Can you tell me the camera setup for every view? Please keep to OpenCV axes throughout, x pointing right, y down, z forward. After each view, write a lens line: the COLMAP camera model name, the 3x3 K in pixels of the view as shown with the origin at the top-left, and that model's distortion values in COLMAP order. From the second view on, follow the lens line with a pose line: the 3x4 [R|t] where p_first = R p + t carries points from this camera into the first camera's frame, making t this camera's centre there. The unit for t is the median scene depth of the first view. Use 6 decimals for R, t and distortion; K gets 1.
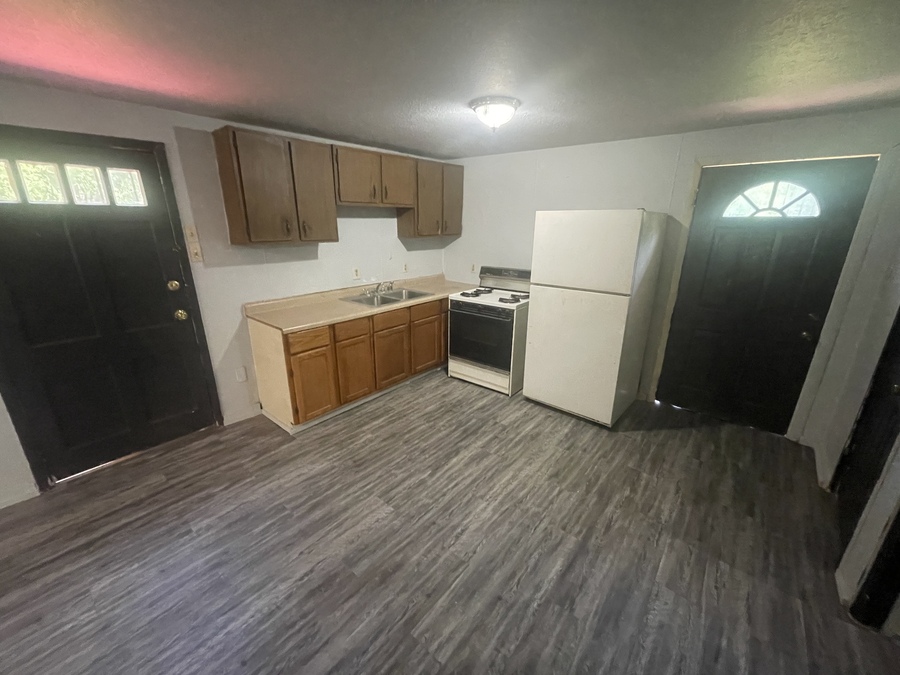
lens RADIAL K [[364.1, 0, 450.9], [0, 364.1, 339.1], [0, 0, 1]] dist [-0.001073, -0.000254]
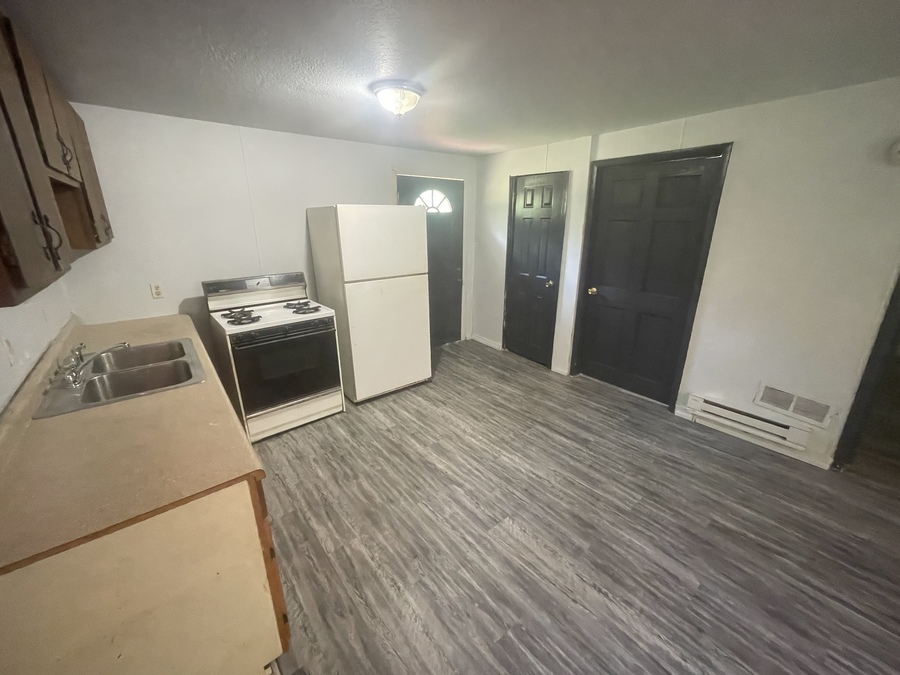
lens RADIAL K [[364.1, 0, 451.9], [0, 364.1, 336.2], [0, 0, 1]] dist [-0.001073, -0.000254]
pose [[0.187528, -0.310041, 0.932045, -0.811348], [0.309192, 0.919275, 0.243584, -0.213837], [-0.932327, 0.242503, 0.268252, 0.673063]]
